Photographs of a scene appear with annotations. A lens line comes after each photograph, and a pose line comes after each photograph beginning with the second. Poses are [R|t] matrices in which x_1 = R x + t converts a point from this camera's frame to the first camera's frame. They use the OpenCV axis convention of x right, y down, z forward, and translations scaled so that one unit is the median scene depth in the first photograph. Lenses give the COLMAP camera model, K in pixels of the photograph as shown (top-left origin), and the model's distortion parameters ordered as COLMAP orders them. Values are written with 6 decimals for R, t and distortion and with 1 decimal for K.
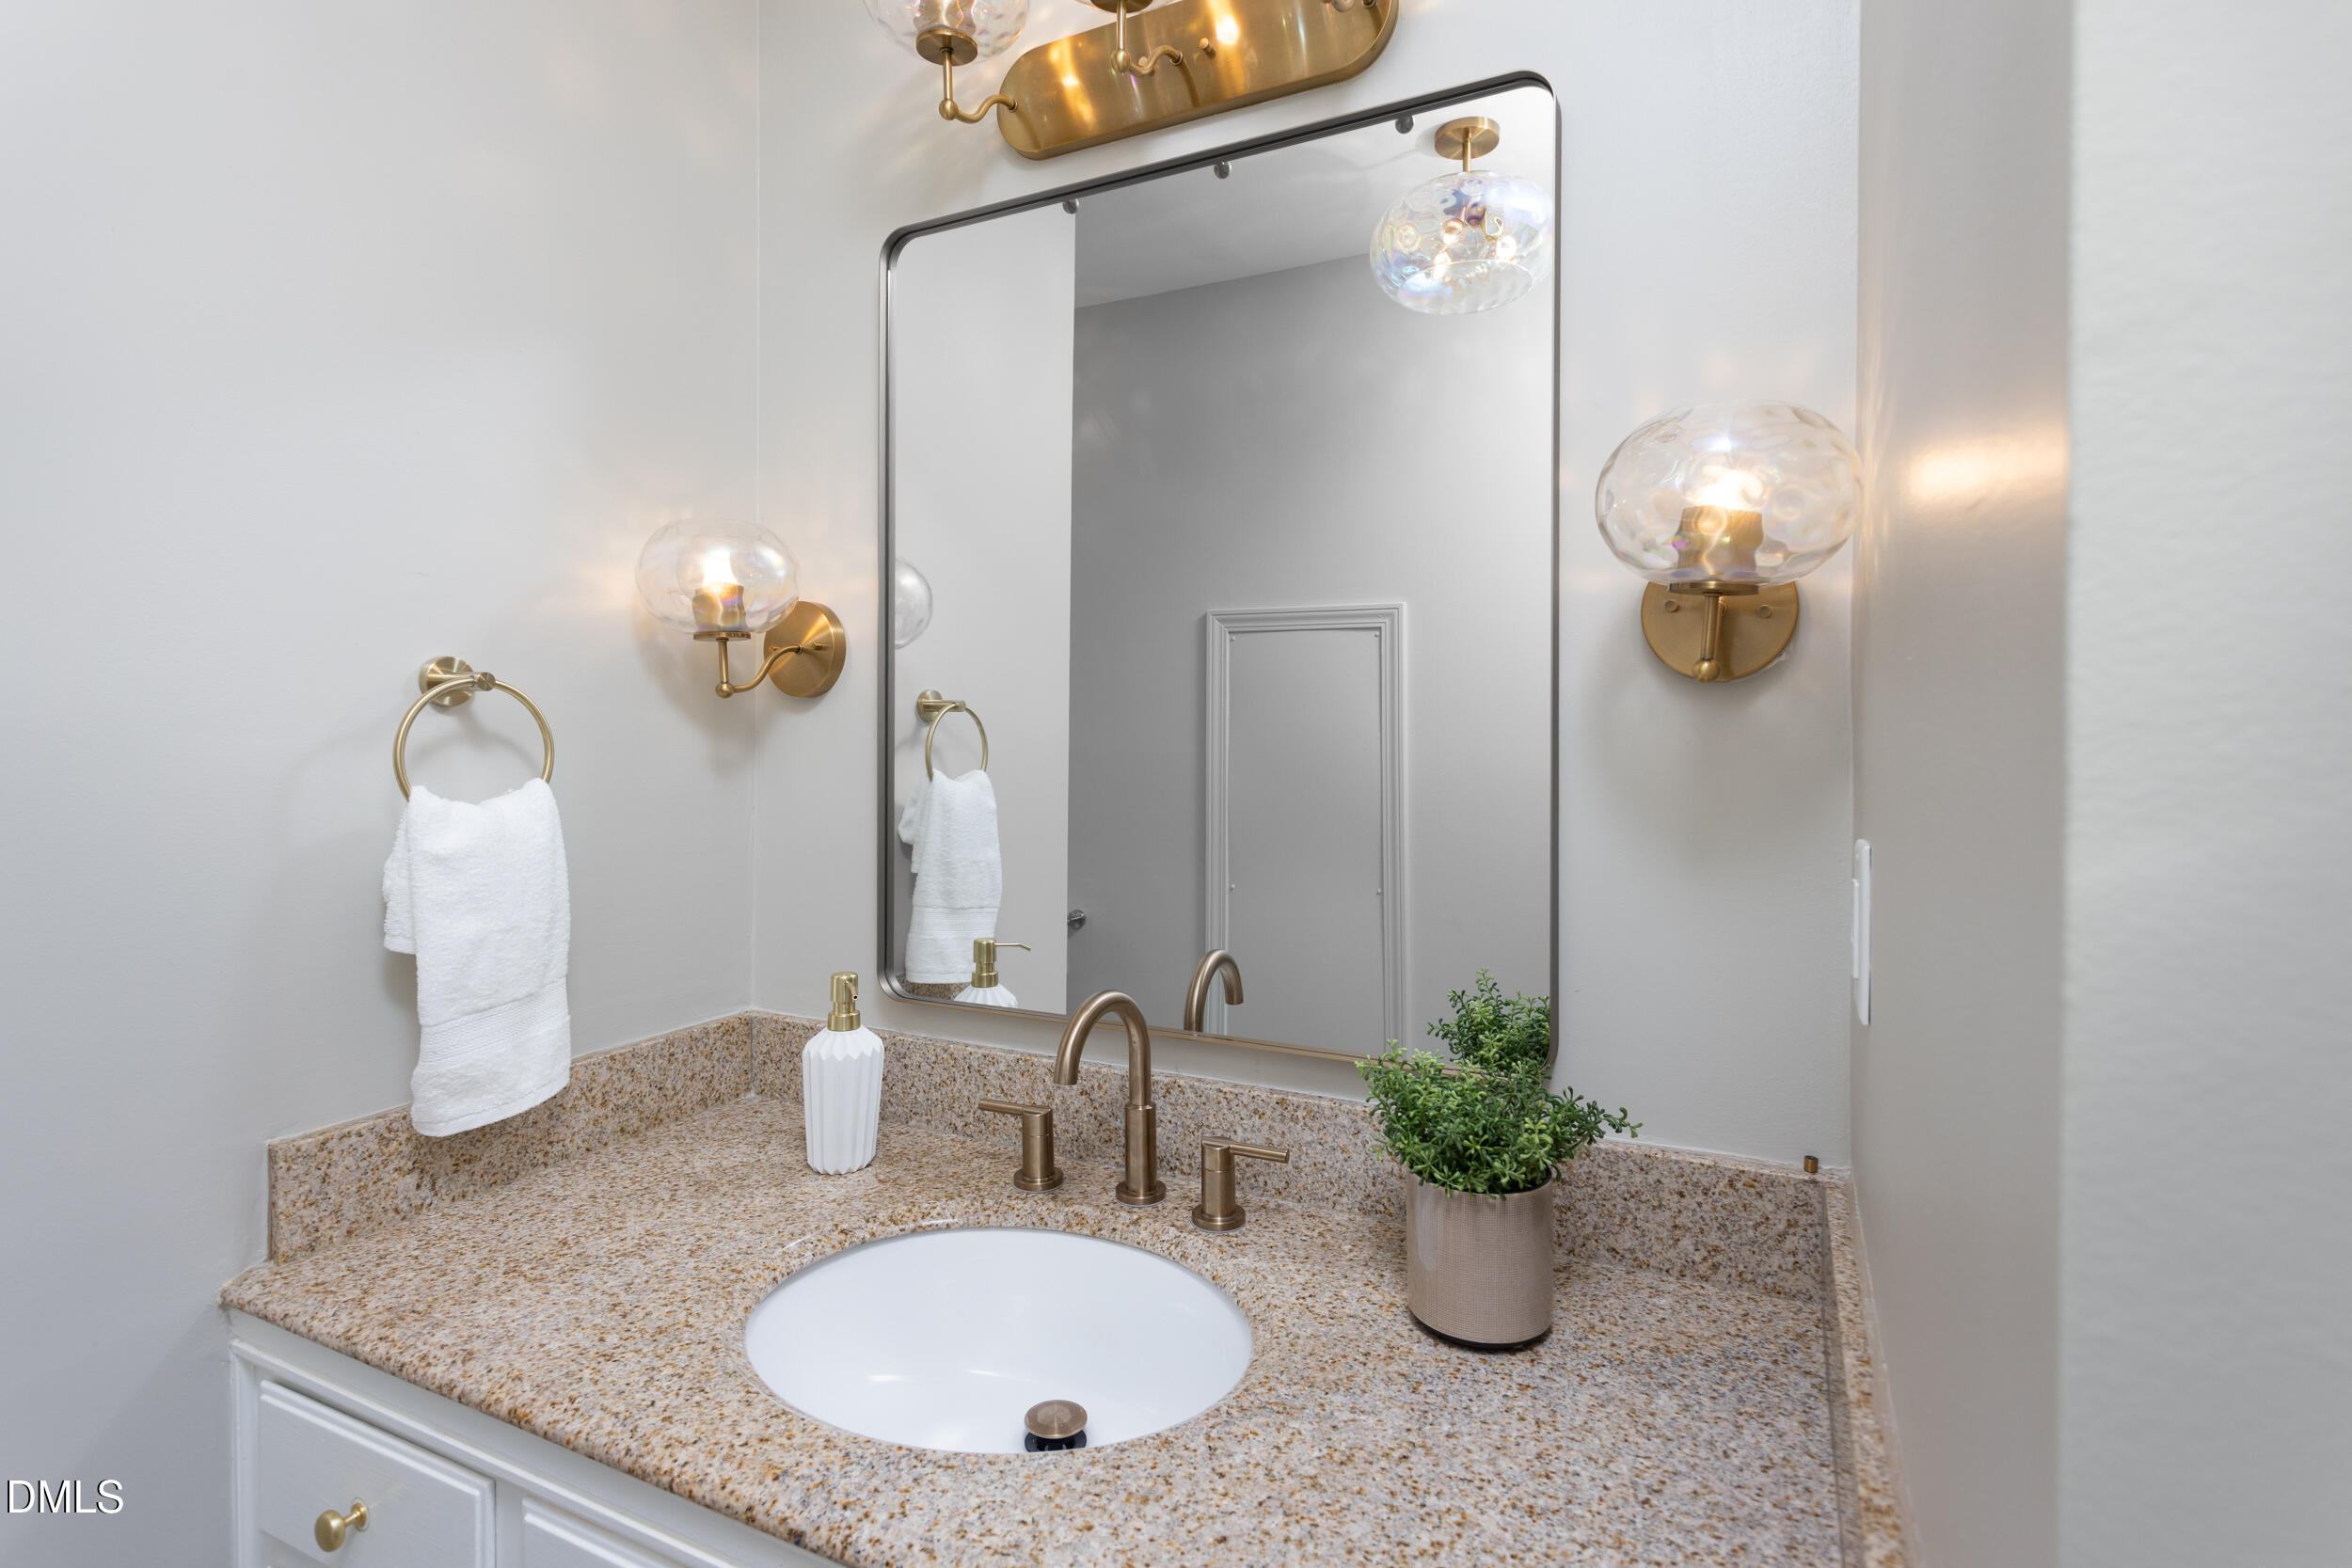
lens RADIAL K [[1126.5, 0, 1176.8], [0, 1126.5, 772.5], [0, 0, 1]] dist [0.001700, 0.001411]
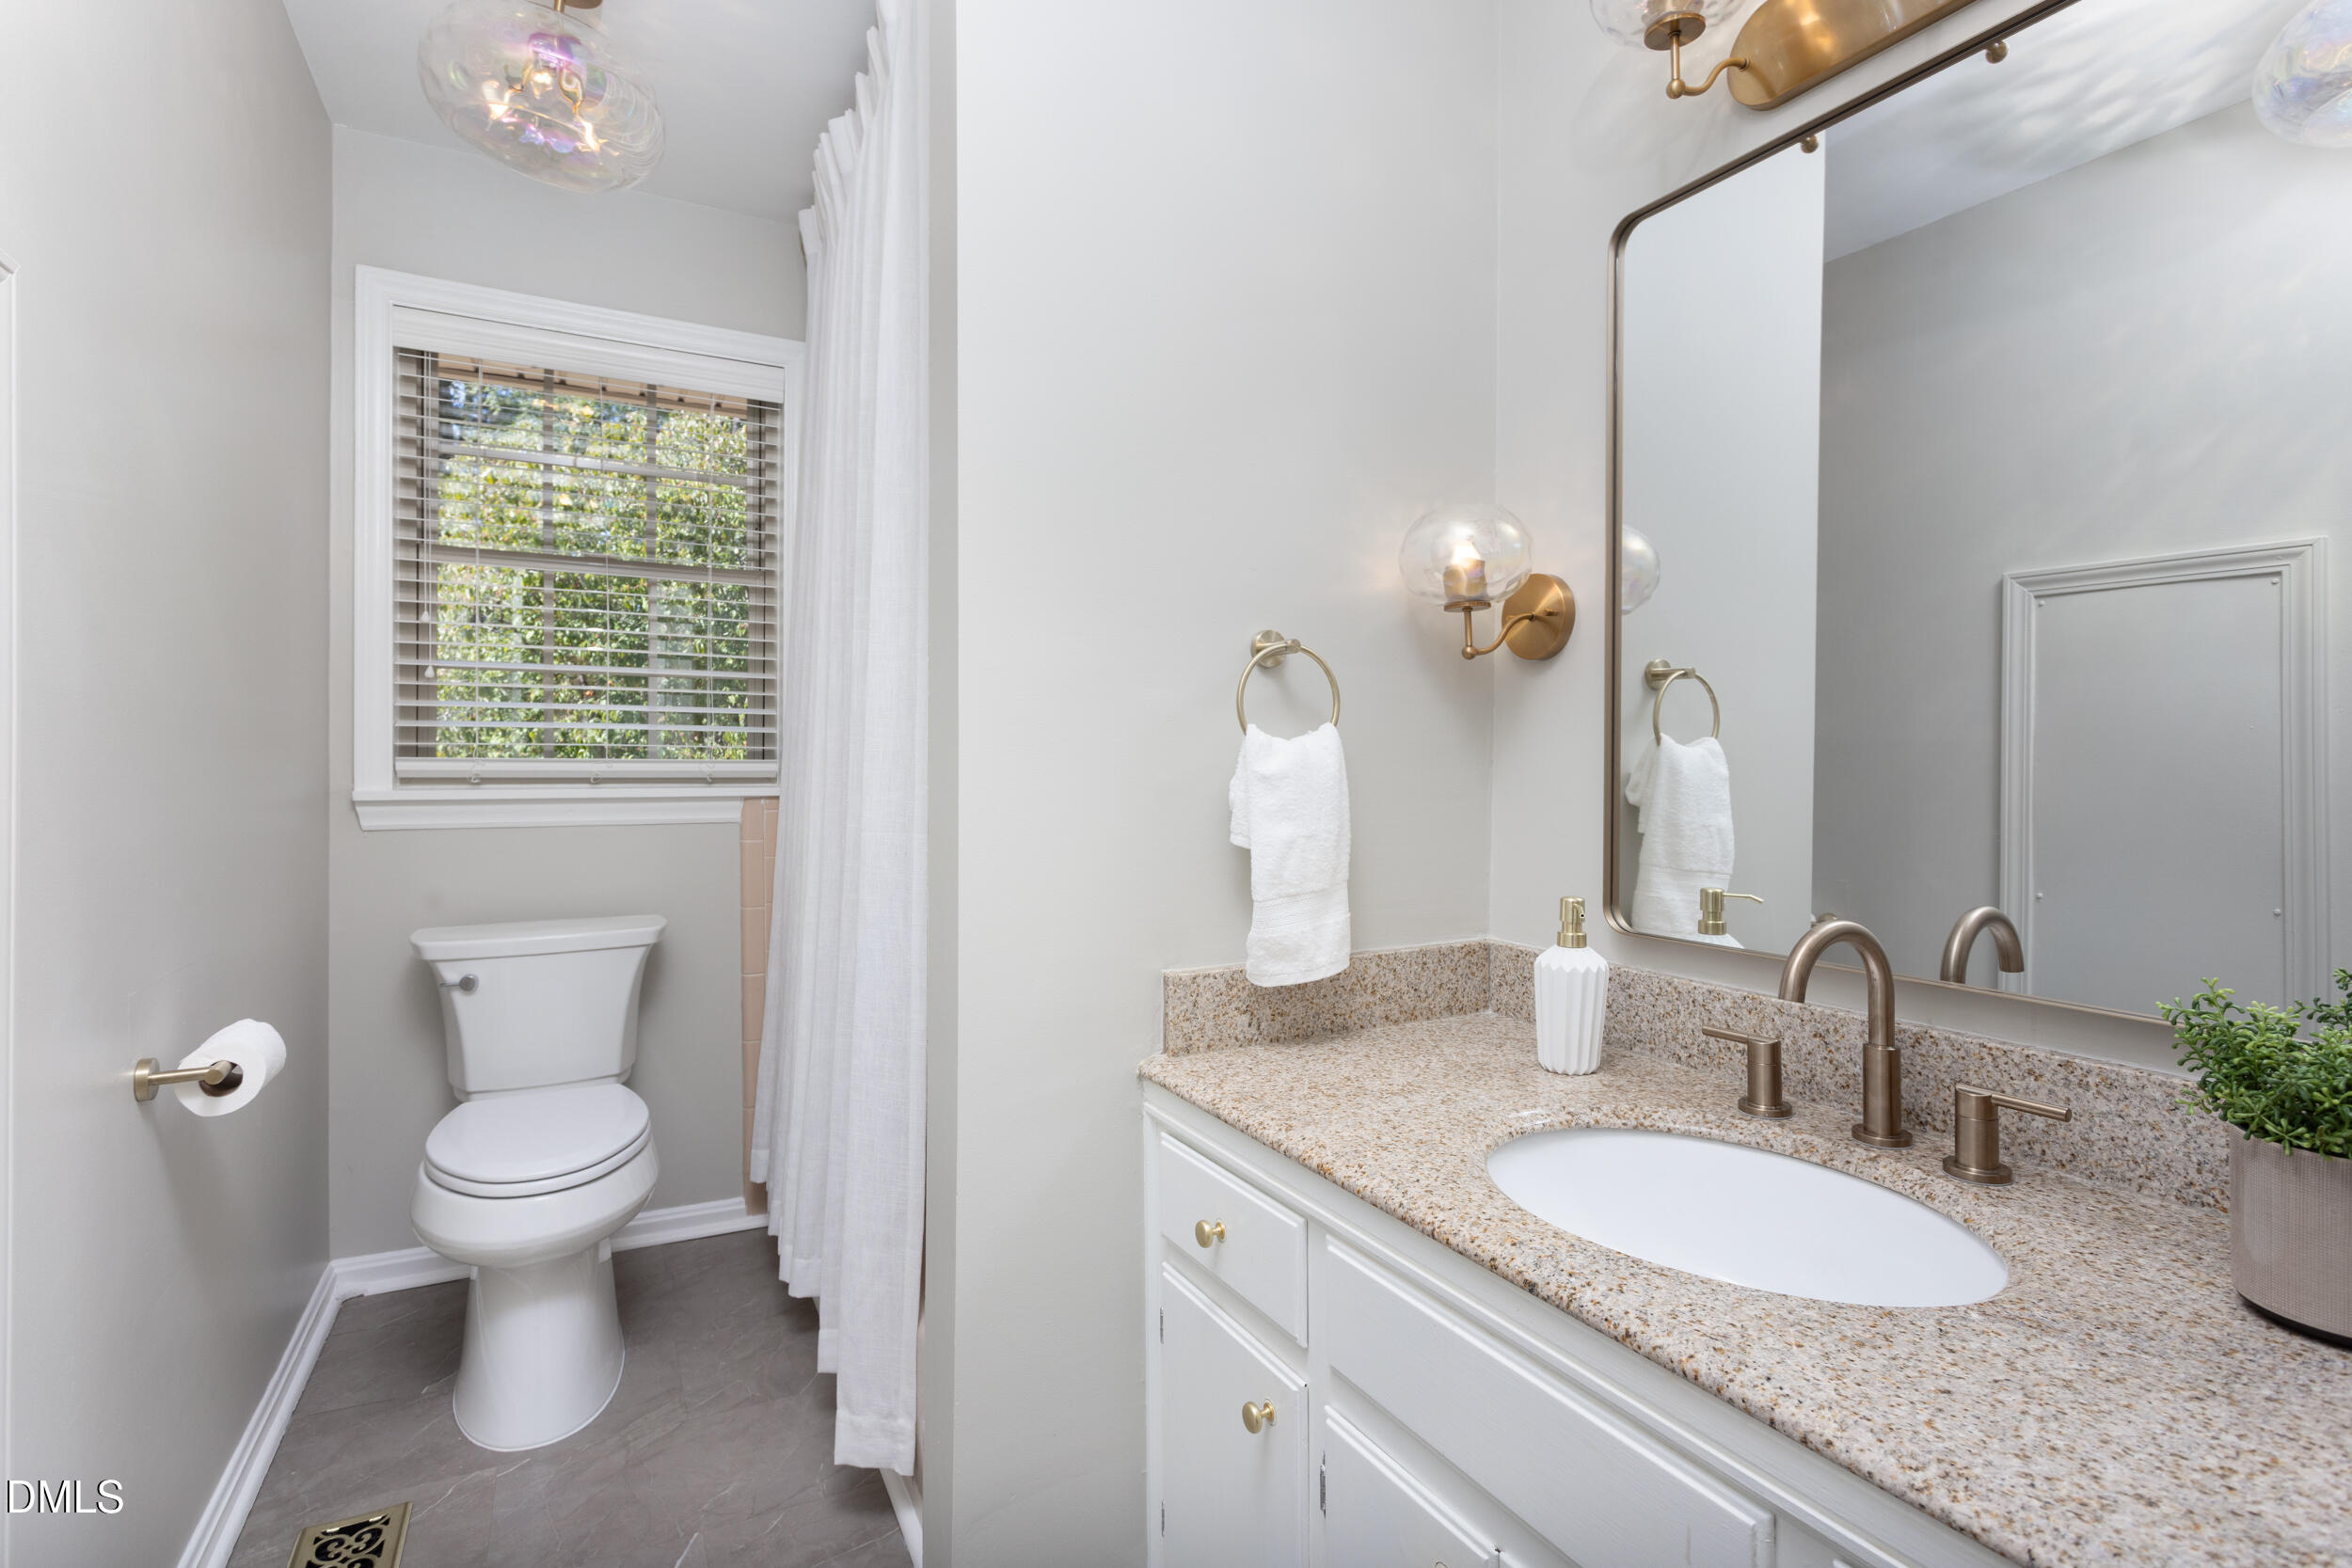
lens RADIAL K [[1126.5, 0, 1221.4], [0, 1126.5, 764.7], [0, 0, 1]] dist [0.001700, 0.001411]
pose [[0.830868, -0.002135, -0.556465, 0.036457], [-0.009653, 0.999787, -0.018249, 0.080330], [0.556386, 0.020534, 0.830670, -0.118416]]
